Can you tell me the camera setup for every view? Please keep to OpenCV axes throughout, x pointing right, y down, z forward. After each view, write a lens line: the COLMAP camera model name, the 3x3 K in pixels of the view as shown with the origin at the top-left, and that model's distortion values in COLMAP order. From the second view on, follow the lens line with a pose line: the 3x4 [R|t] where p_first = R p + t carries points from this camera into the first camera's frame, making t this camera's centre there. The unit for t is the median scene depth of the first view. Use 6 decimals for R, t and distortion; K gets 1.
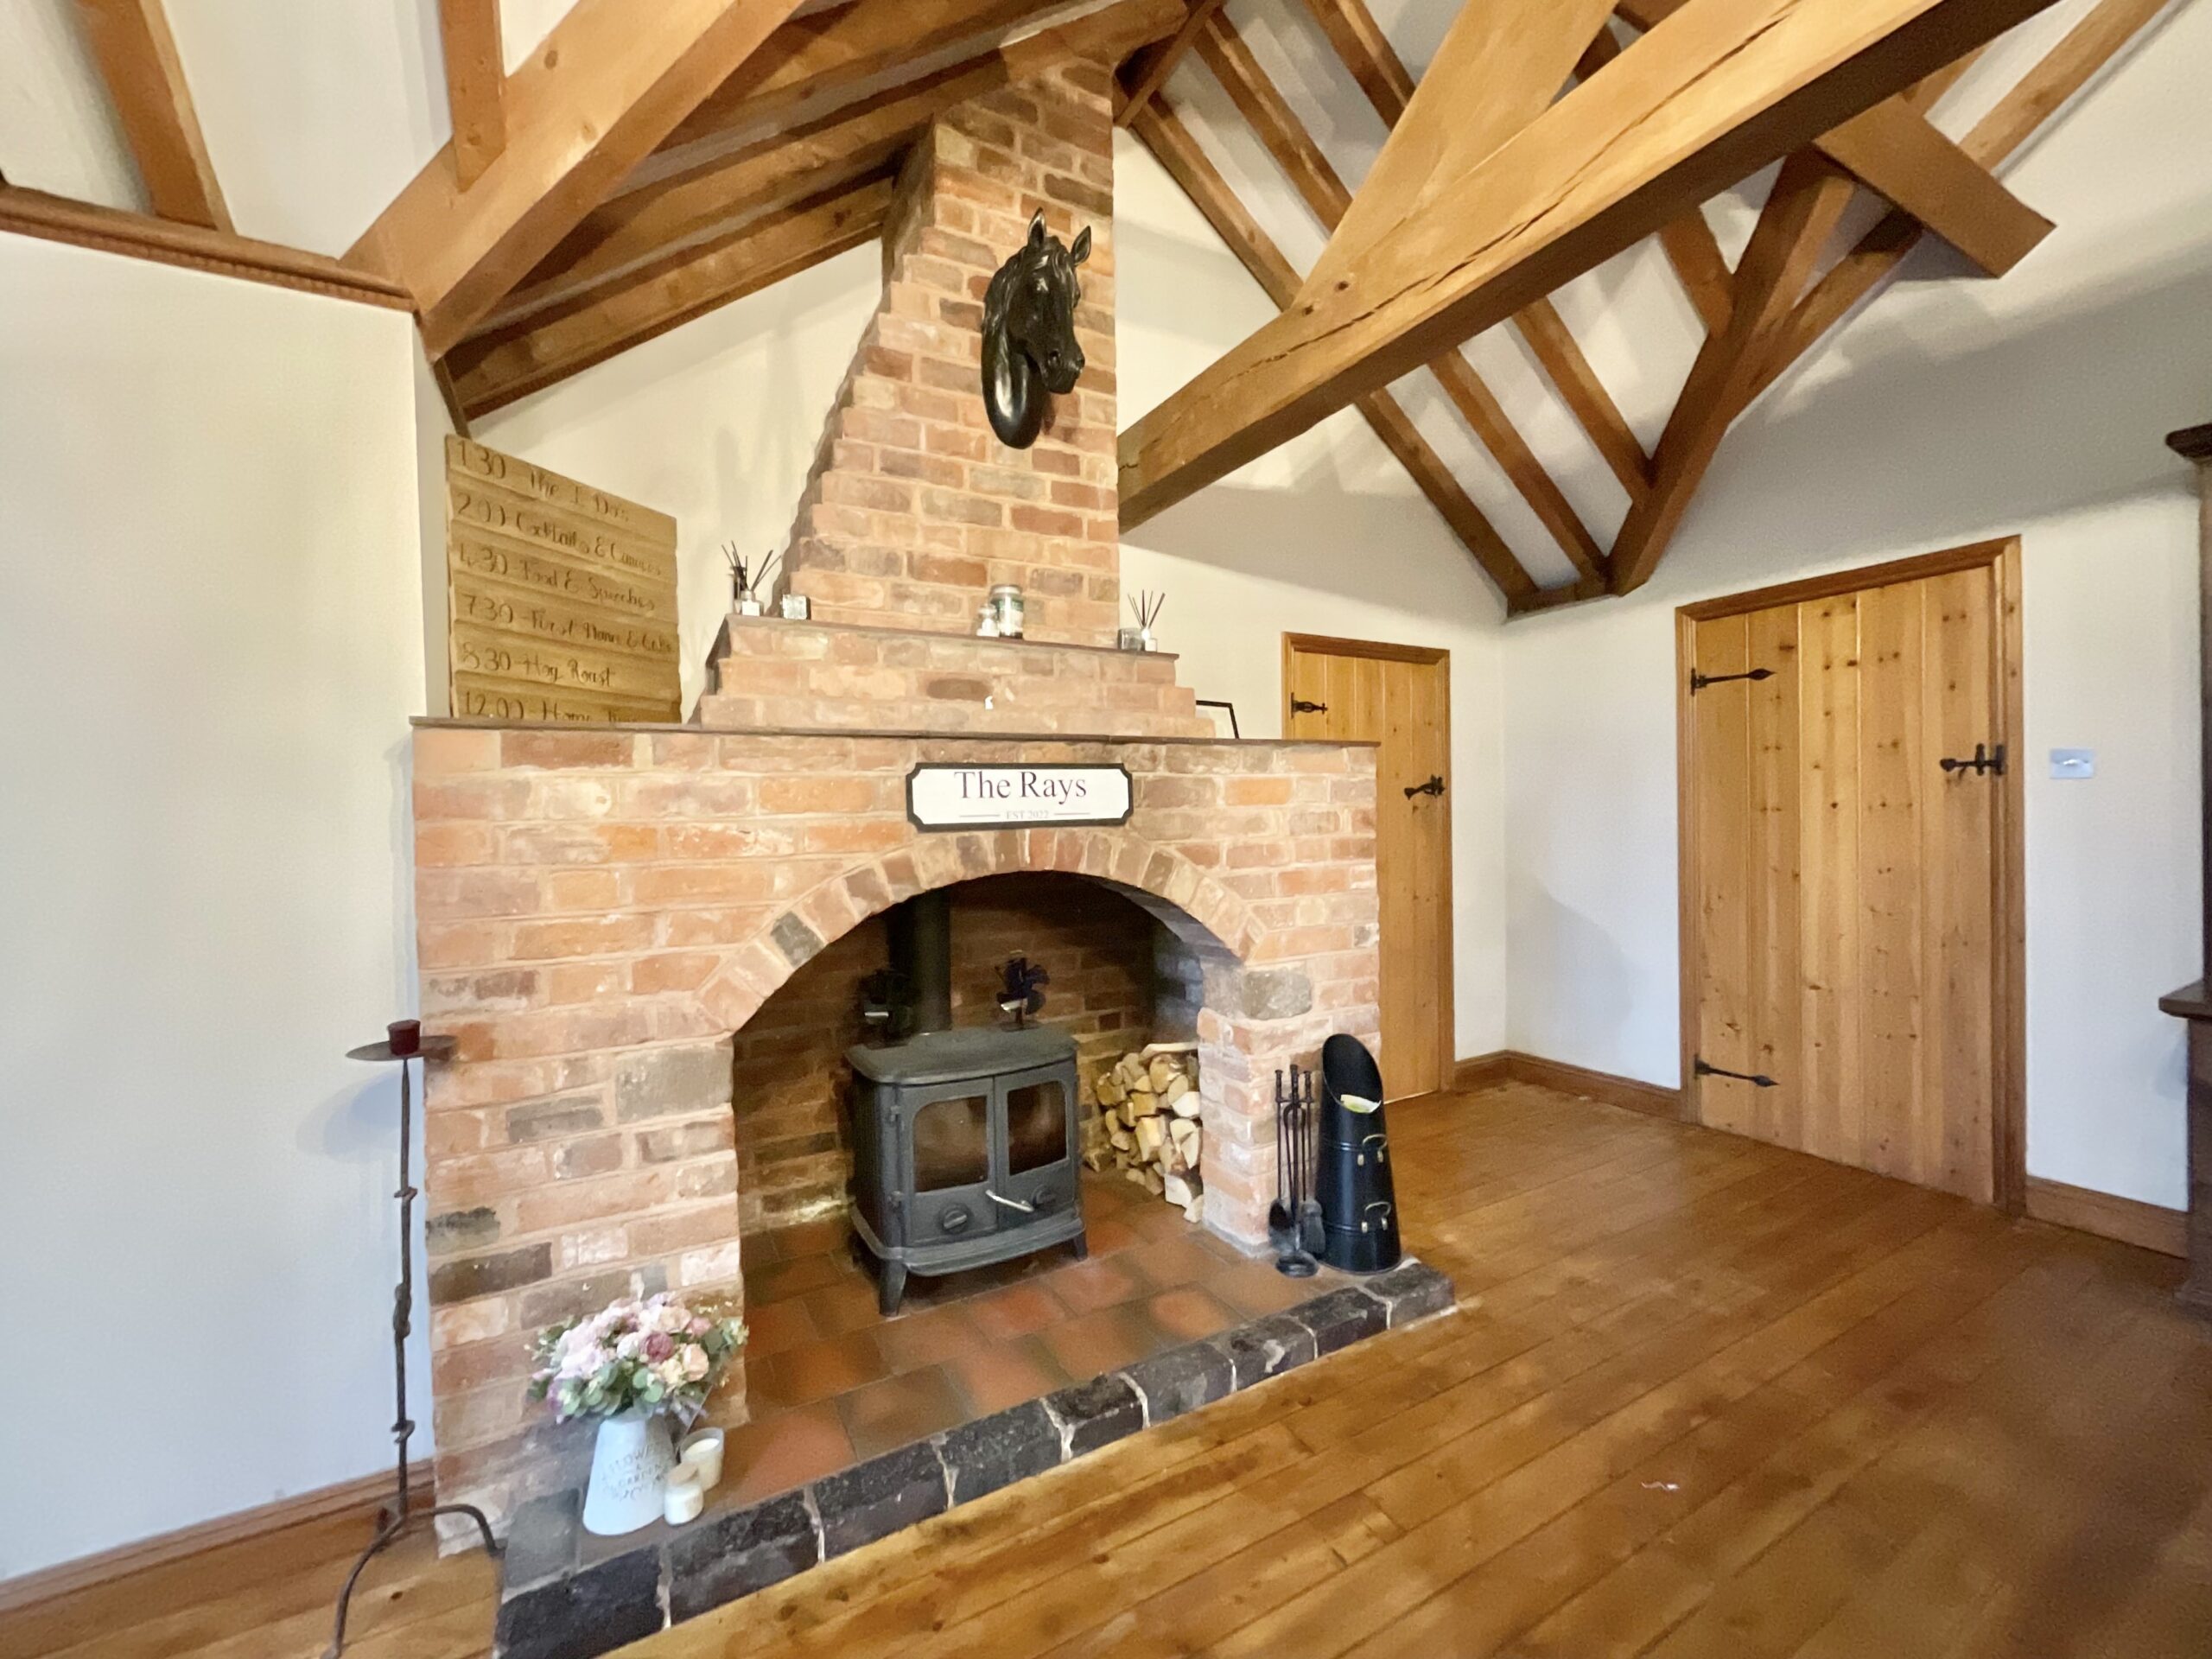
lens RADIAL K [[887.2, 0, 1109.9], [0, 887.2, 829.0], [0, 0, 1]] dist [-0.006020, -0.000275]
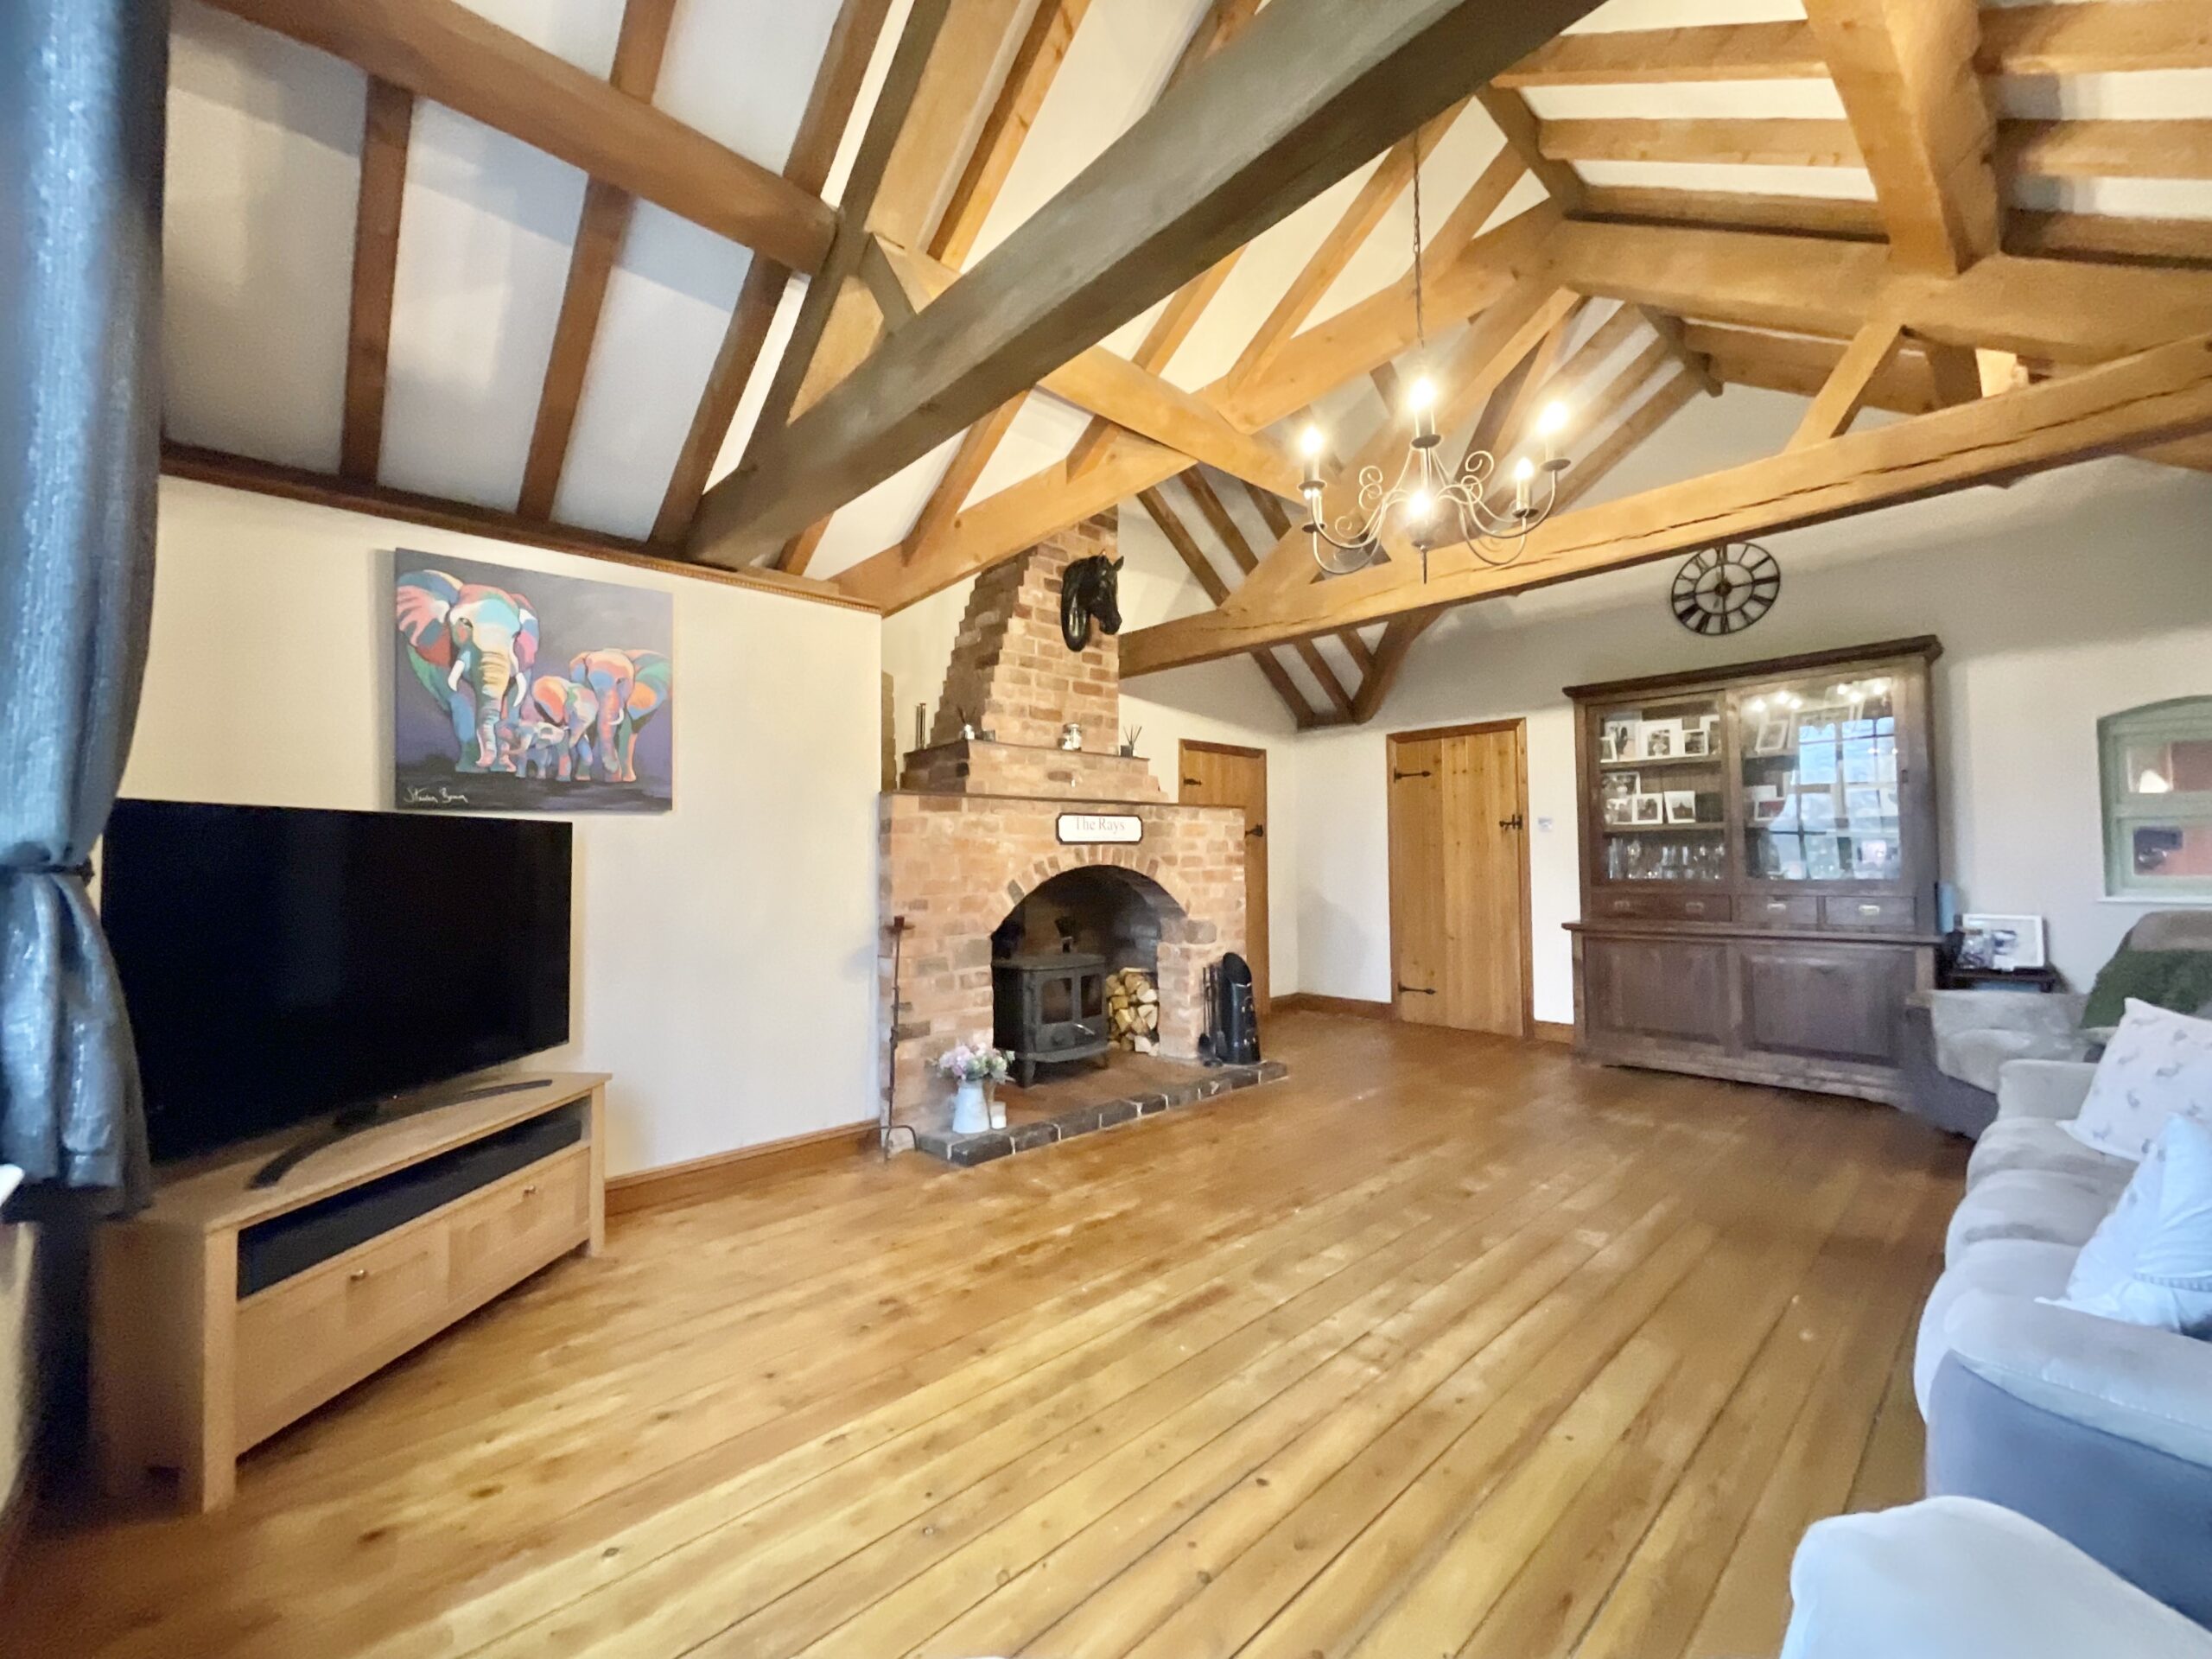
lens RADIAL K [[887.2, 0, 1108.8], [0, 887.2, 831.8], [0, 0, 1]] dist [-0.006020, -0.000275]
pose [[0.971667, 0.018325, 0.235642, -0.500082], [-0.006862, 0.998757, -0.049372, 0.063520], [-0.236254, 0.046356, 0.970585, -0.918927]]
